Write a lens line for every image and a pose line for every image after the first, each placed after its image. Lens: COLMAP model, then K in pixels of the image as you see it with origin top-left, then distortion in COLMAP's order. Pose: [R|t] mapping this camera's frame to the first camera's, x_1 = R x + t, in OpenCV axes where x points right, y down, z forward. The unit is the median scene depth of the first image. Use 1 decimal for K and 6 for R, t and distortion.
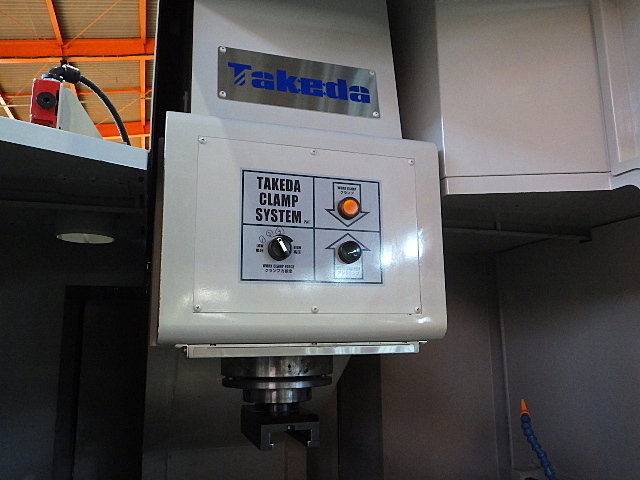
lens RADIAL K [[522.2, 0, 317.7], [0, 522.2, 237.9], [0, 0, 1]] dist [0.000147, 0.014436]
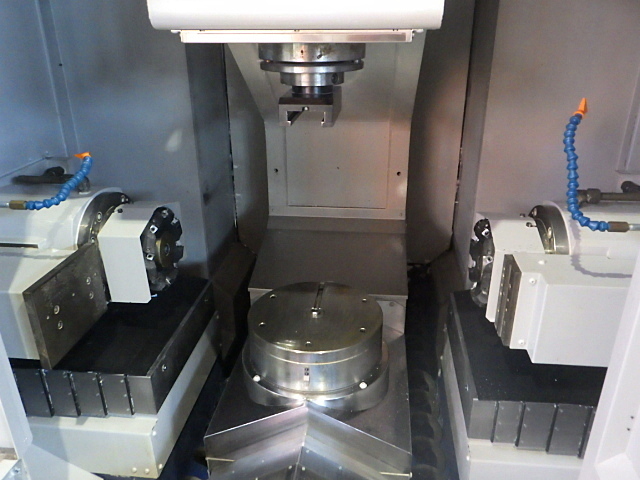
lens RADIAL K [[522.2, 0, 324.5], [0, 522.2, 238.7], [0, 0, 1]] dist [0.000147, 0.014436]
pose [[0.917598, 0.149570, -0.368296, 0.400167], [0.082917, 0.834111, 0.545329, -0.006184], [0.388765, -0.530931, 0.752977, 0.034256]]
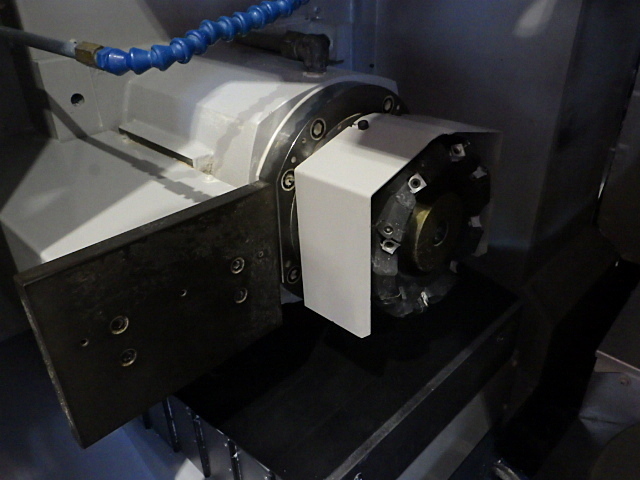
lens RADIAL K [[522.2, 0, 318.2], [0, 522.2, 239.4], [0, 0, 1]] dist [0.000147, 0.014436]
pose [[0.471335, 0.429131, -0.770513, -0.104237], [0.184955, 0.806122, 0.562103, 0.391524], [0.862343, -0.407449, 0.300583, 0.614911]]
